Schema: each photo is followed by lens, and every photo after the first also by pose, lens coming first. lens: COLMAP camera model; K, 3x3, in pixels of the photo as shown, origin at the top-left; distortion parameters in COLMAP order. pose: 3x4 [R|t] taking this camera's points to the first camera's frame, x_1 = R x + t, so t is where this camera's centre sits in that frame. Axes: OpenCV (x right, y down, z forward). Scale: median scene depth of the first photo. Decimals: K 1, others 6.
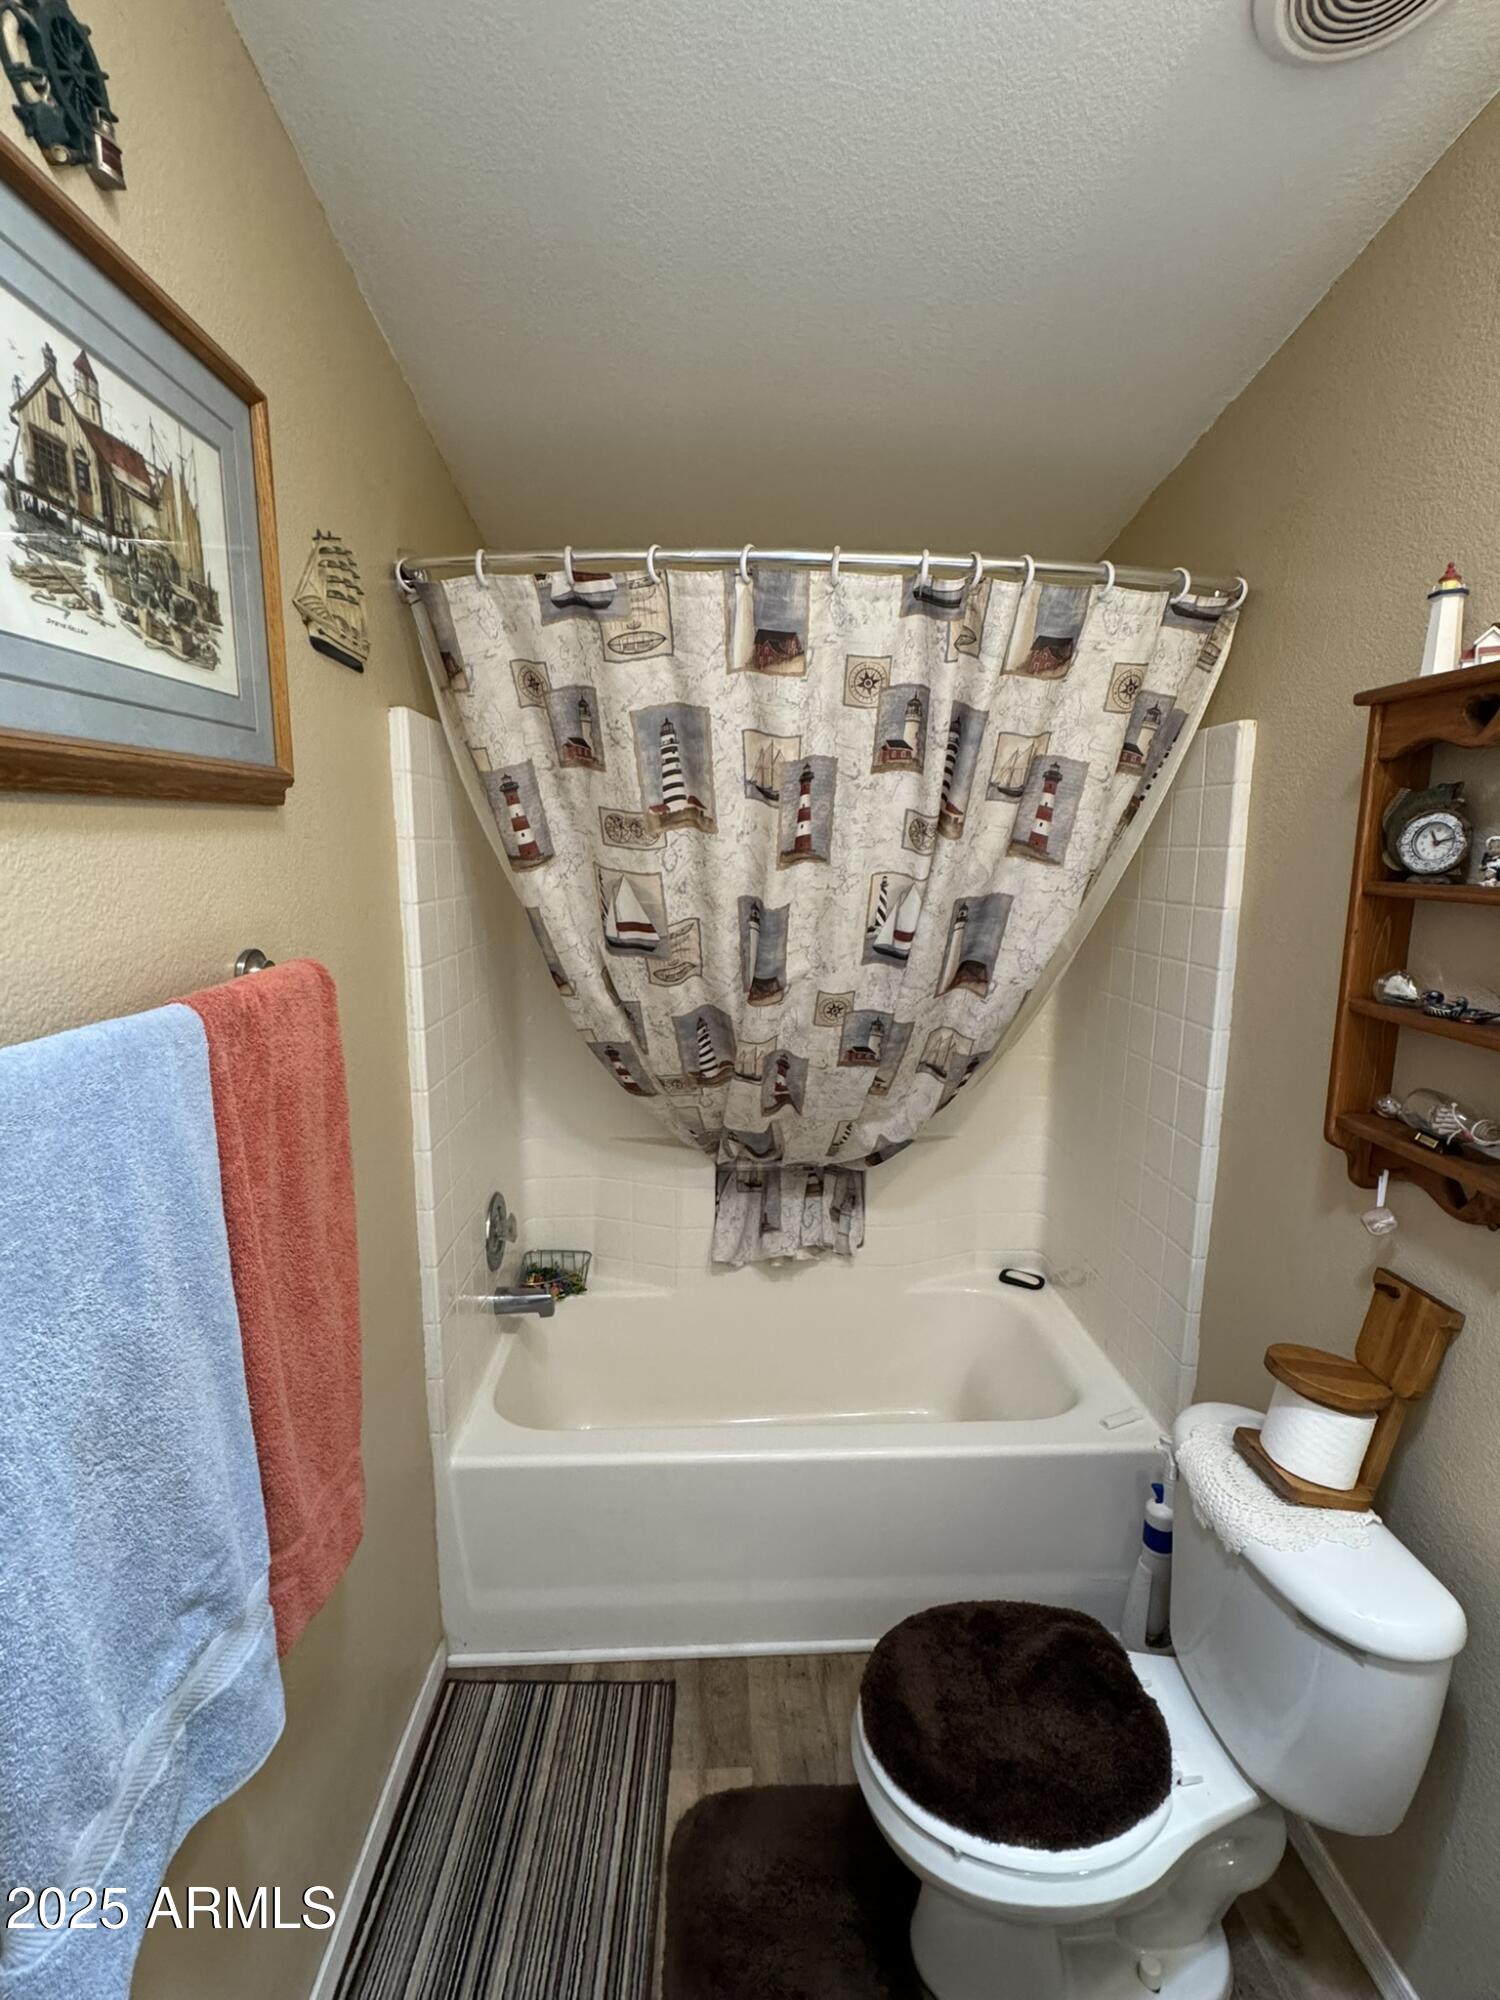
lens RADIAL K [[928.8, 0, 755.2], [0, 928.8, 992.0], [0, 0, 1]] dist [-0.000791, -0.000219]
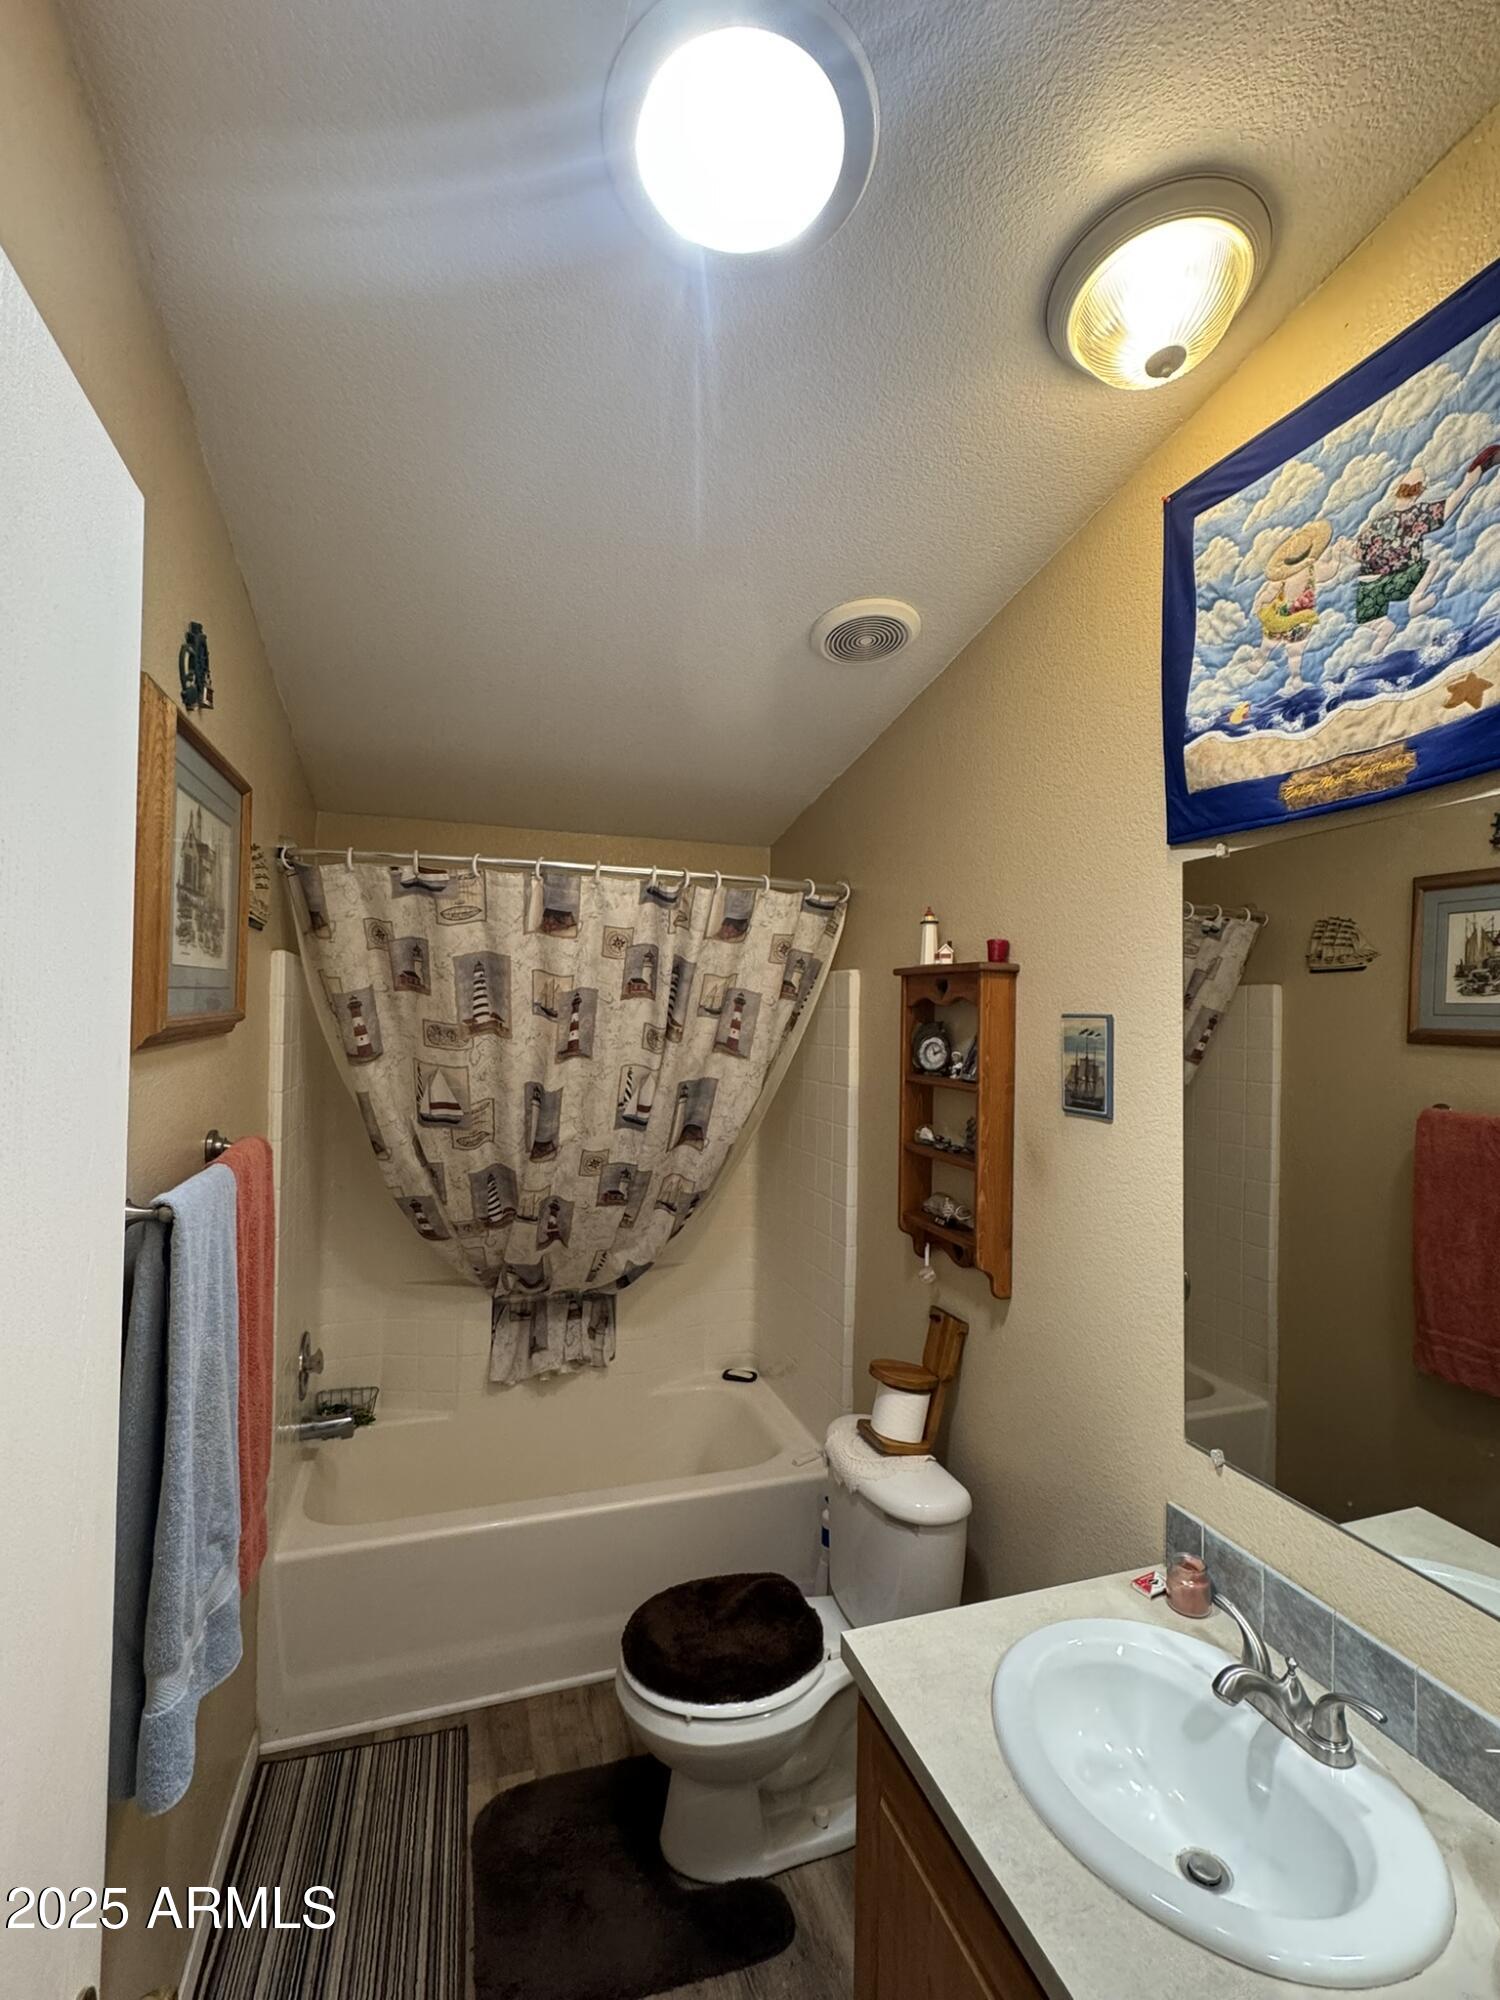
lens RADIAL K [[928.8, 0, 755.2], [0, 928.8, 992.0], [0, 0, 1]] dist [-0.000791, -0.000219]
pose [[0.961216, 0.013616, 0.275459, -0.074937], [0.034740, 0.984848, -0.169903, 0.012369], [-0.273599, 0.172883, 0.946179, -0.450837]]
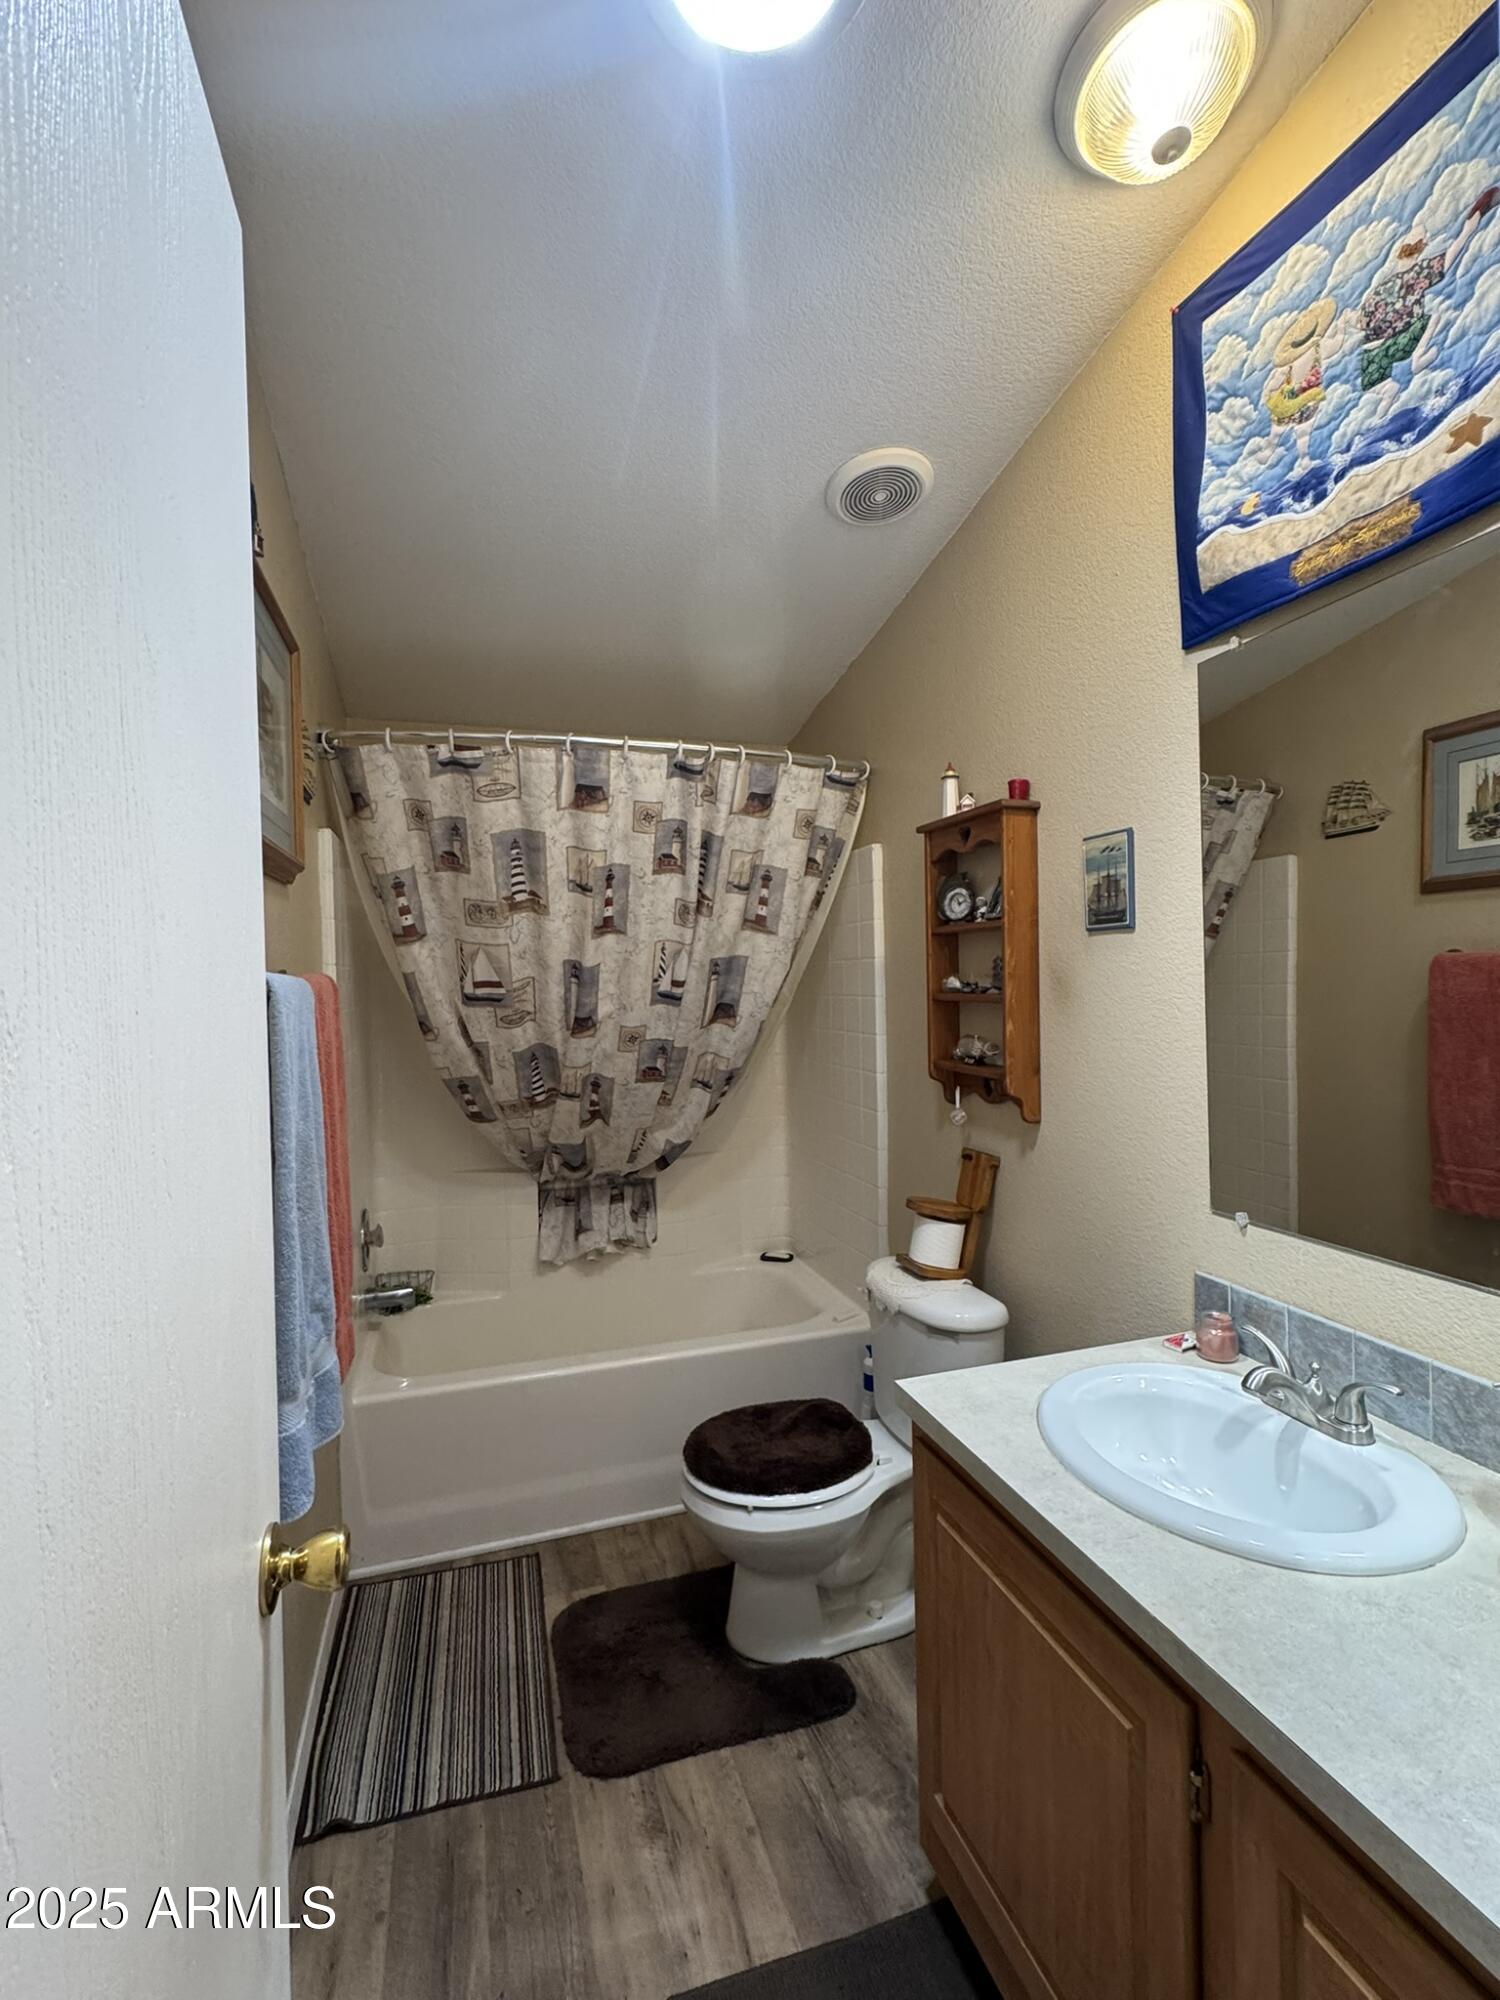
lens RADIAL K [[928.8, 0, 755.2], [0, 928.8, 992.0], [0, 0, 1]] dist [-0.000791, -0.000219]
pose [[0.964422, -0.031693, 0.262462, -0.115750], [0.069187, 0.988444, -0.134874, 0.168519], [-0.255154, 0.148235, 0.955470, -0.465265]]
